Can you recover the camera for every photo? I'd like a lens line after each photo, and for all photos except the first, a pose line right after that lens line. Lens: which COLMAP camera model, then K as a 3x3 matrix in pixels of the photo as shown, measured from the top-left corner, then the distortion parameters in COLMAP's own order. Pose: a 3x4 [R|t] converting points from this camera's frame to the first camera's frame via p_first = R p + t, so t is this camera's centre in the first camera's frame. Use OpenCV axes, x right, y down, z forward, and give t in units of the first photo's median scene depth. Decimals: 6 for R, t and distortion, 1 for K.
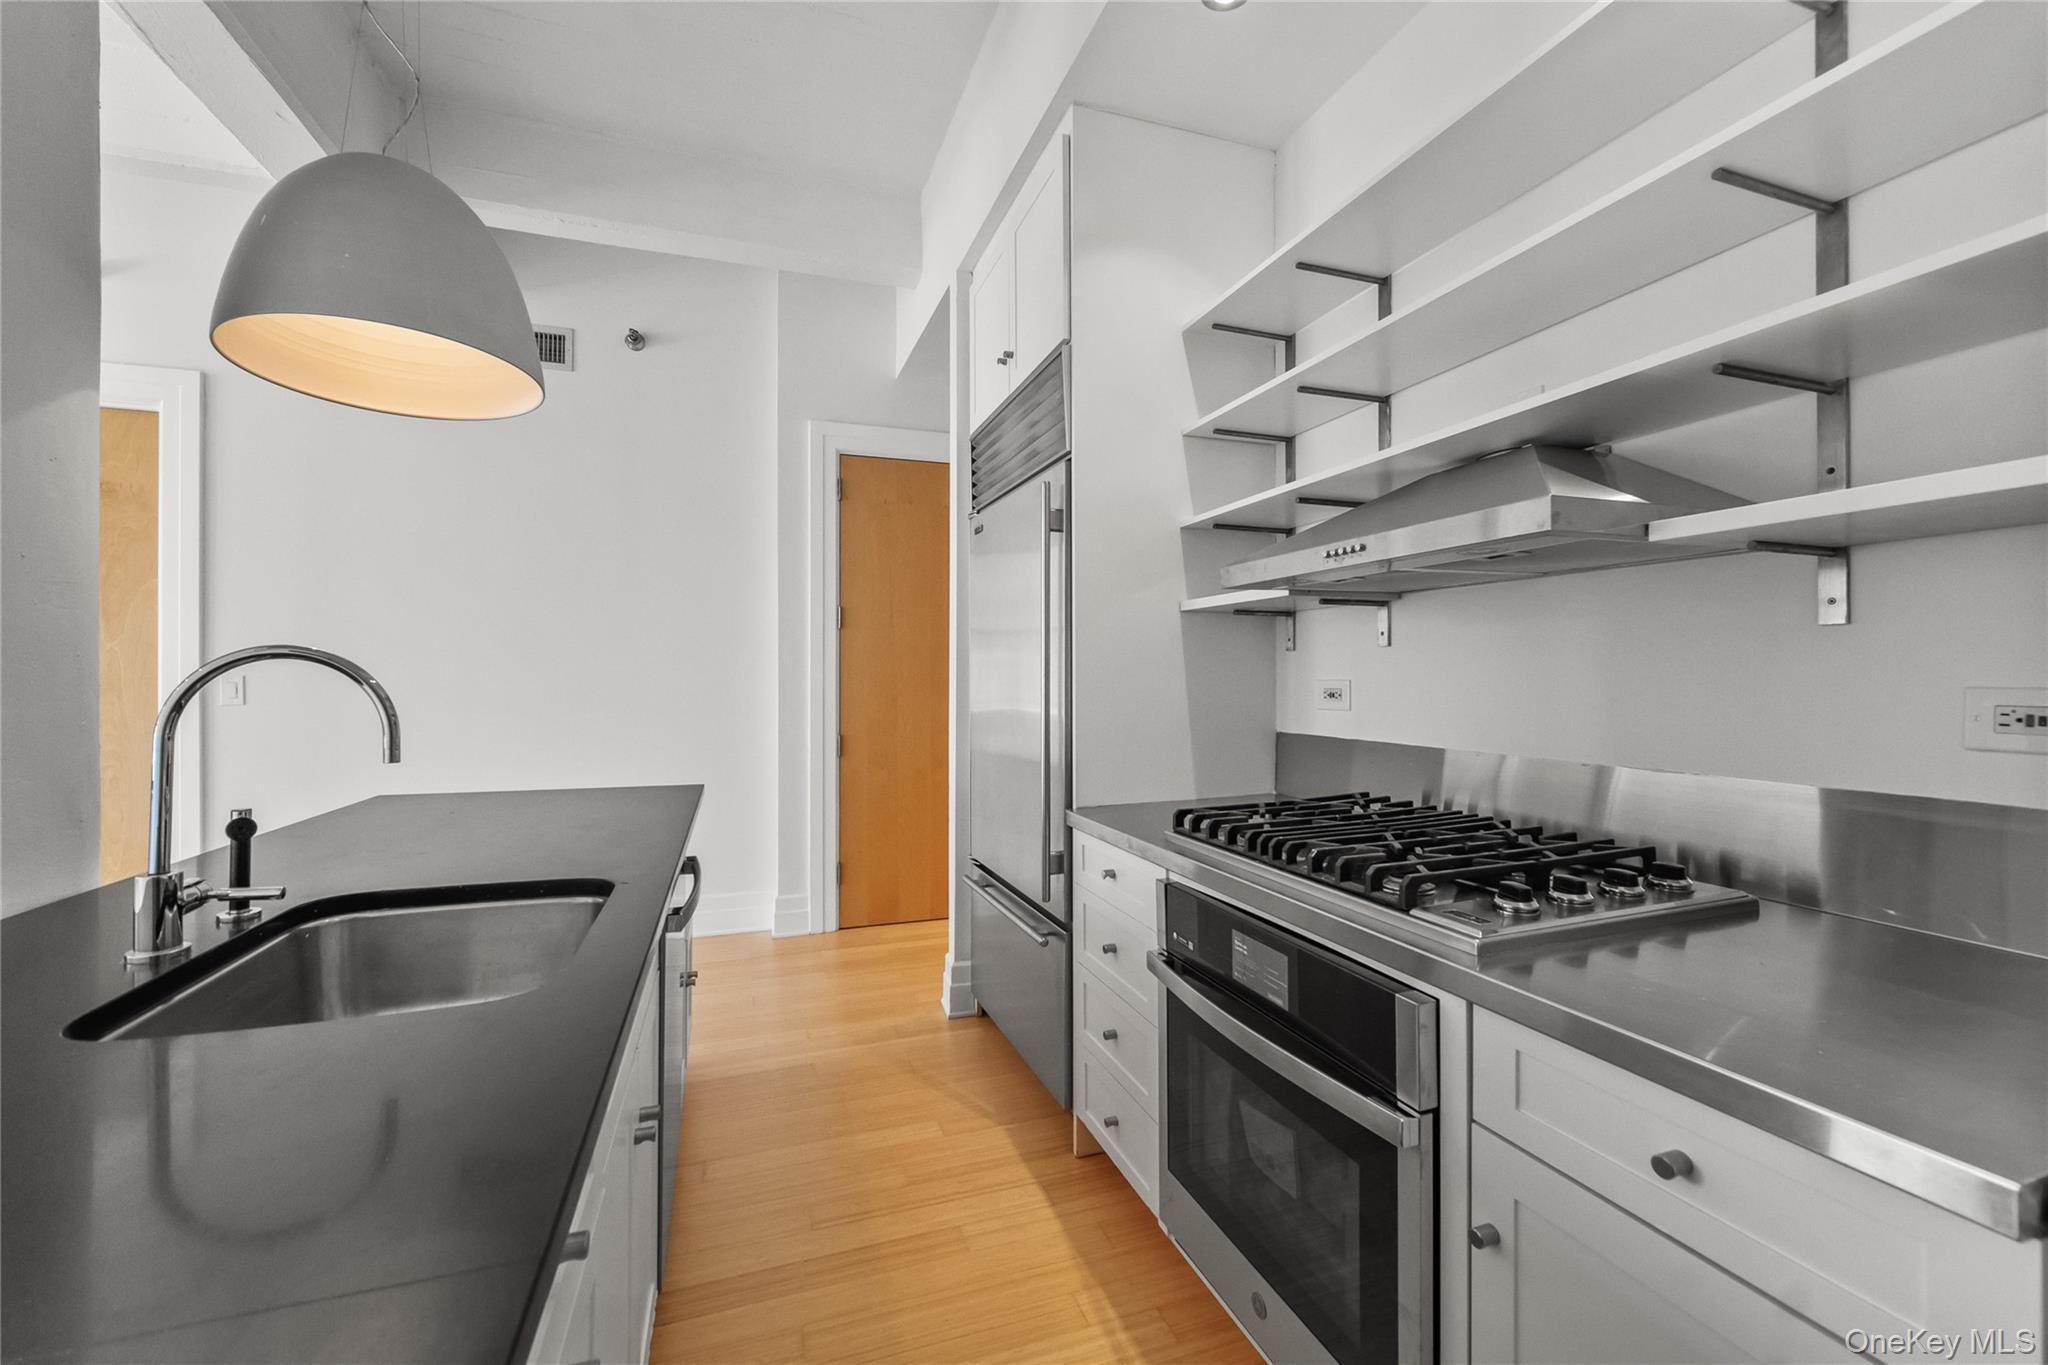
lens RADIAL K [[821.5, 0, 1024.4], [0, 821.5, 669.4], [0, 0, 1]] dist [0.001411, 0.000127]
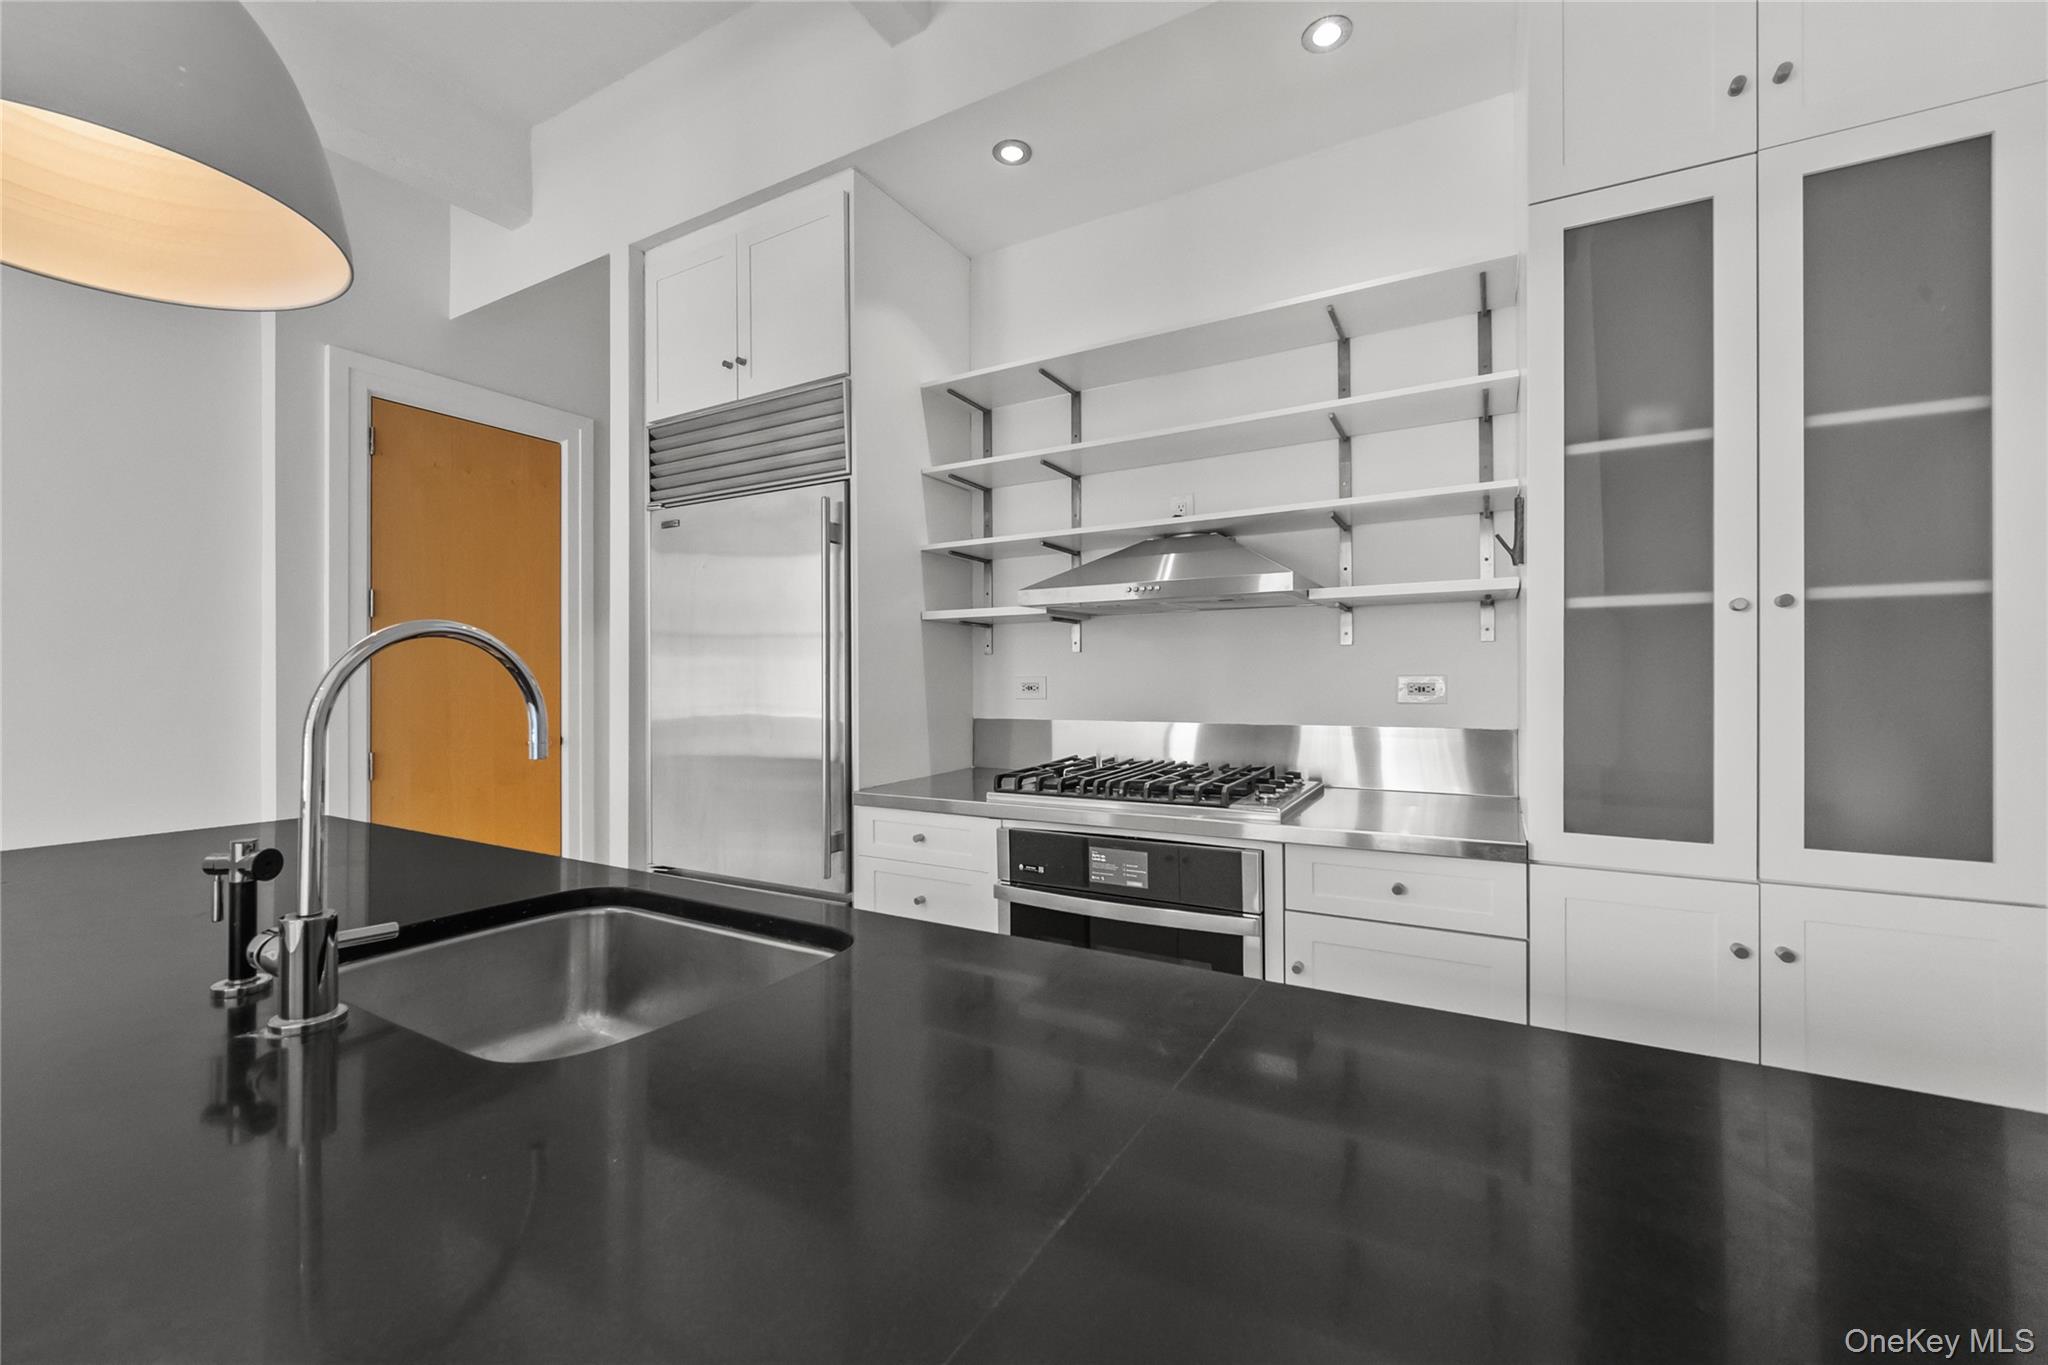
lens RADIAL K [[811.9, 0, 1021.4], [0, 811.9, 672.3], [0, 0, 1]] dist [-0.001208, 0.000589]
pose [[0.751908, 0.006285, 0.659238, -0.497592], [-0.000651, 0.999961, -0.008792, 0.016696], [-0.659267, 0.006182, 0.751883, 0.009985]]
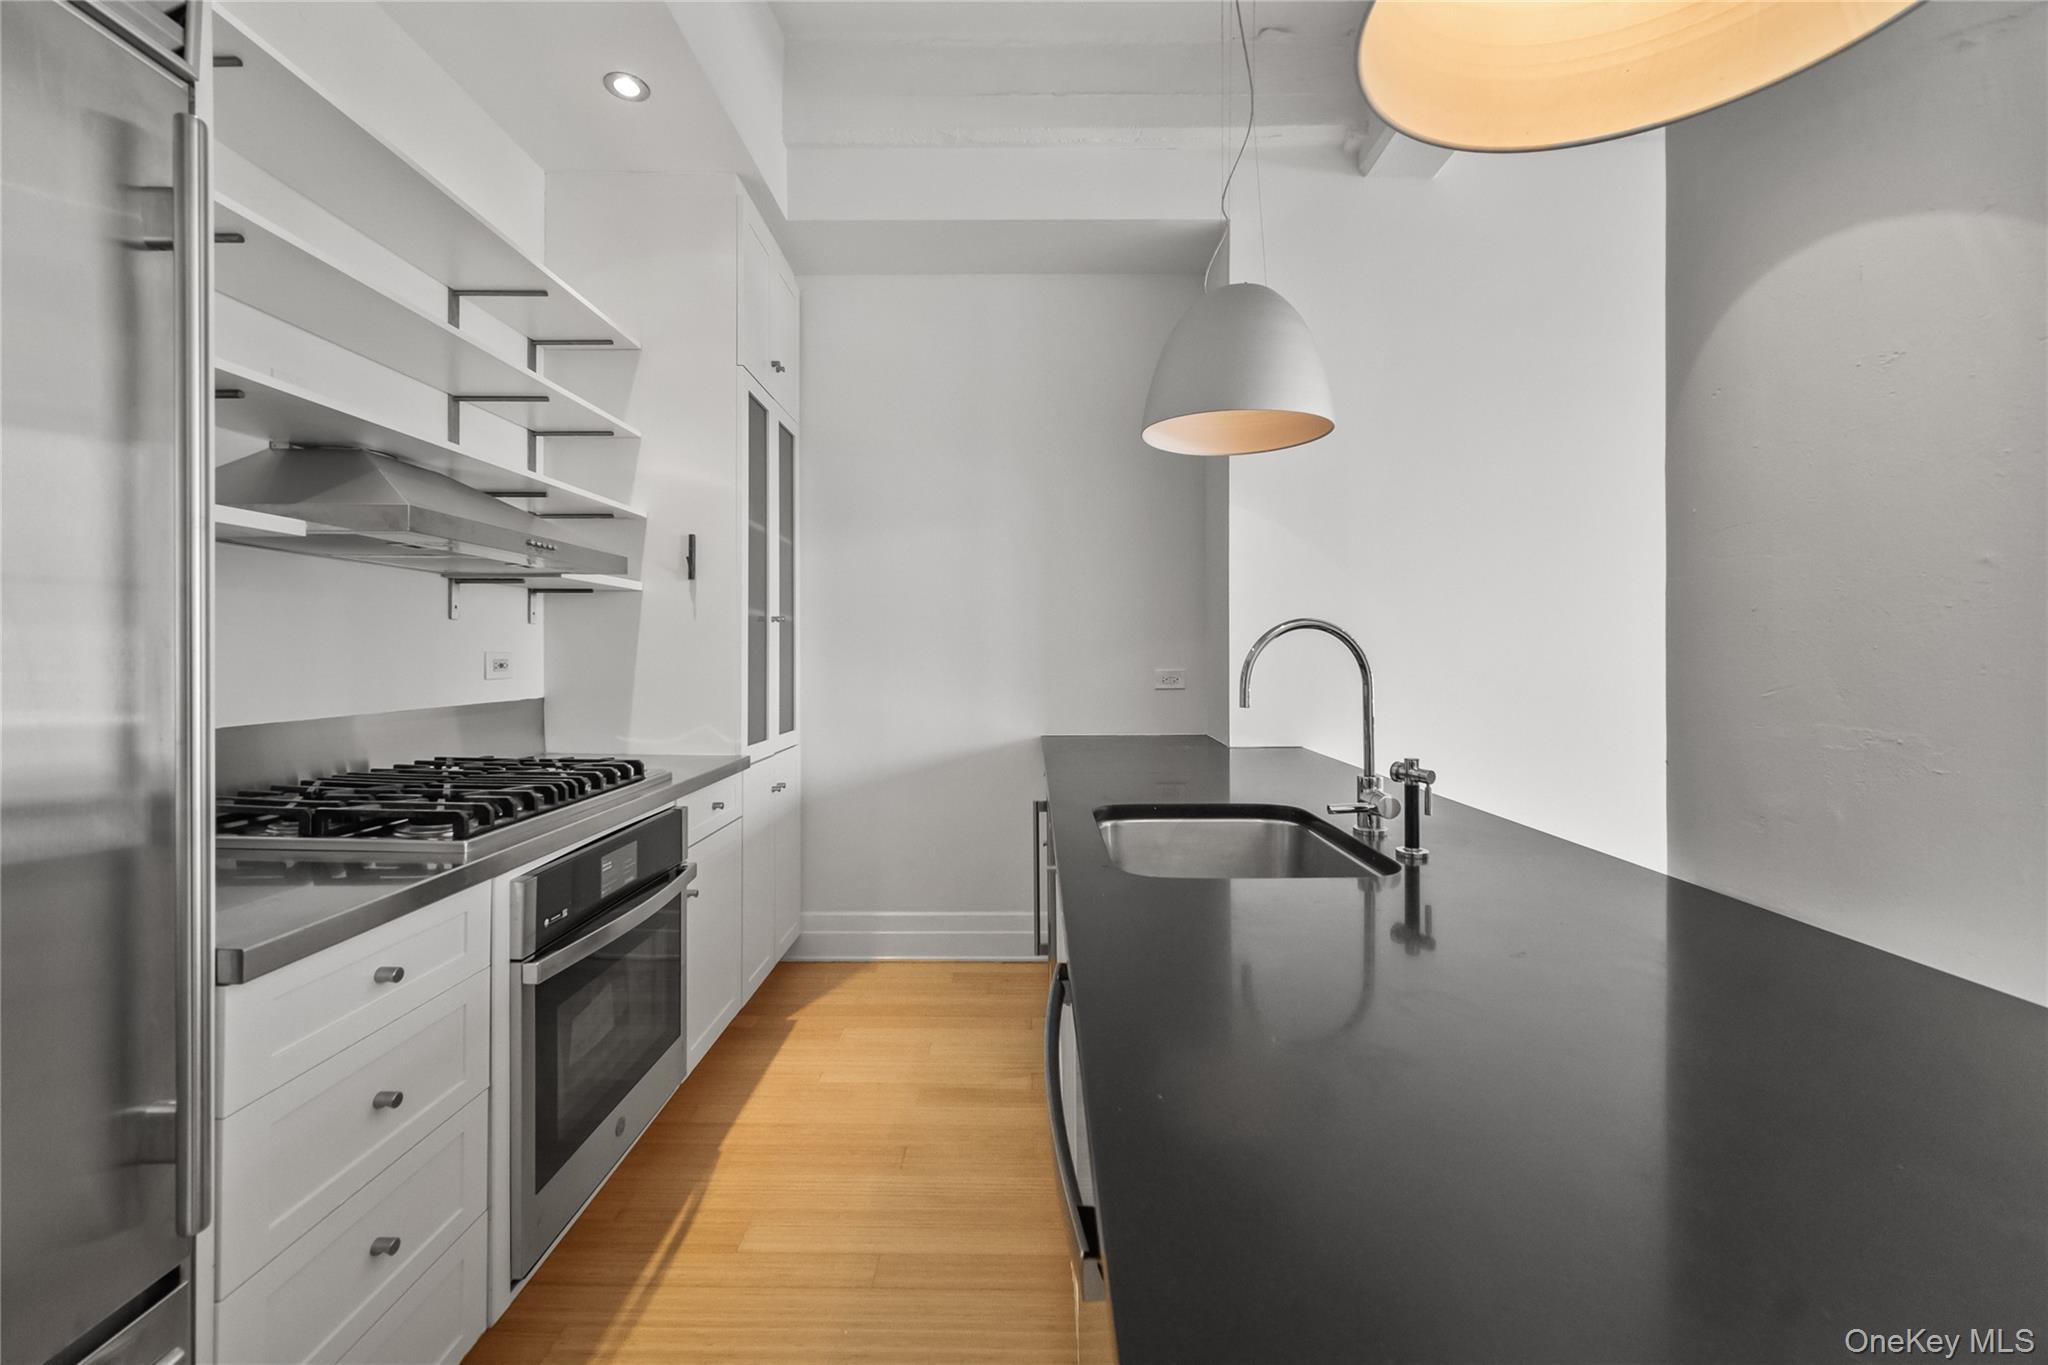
lens RADIAL K [[817.2, 0, 1024.5], [0, 817.2, 657.1], [0, 0, 1]] dist [-0.005224, -0.000325]
pose [[-0.941589, 0.000328, 0.336765, -0.463712], [0.000511, 1.000000, 0.000456, 0.018044], [-0.336765, 0.000602, -0.941588, 1.231674]]
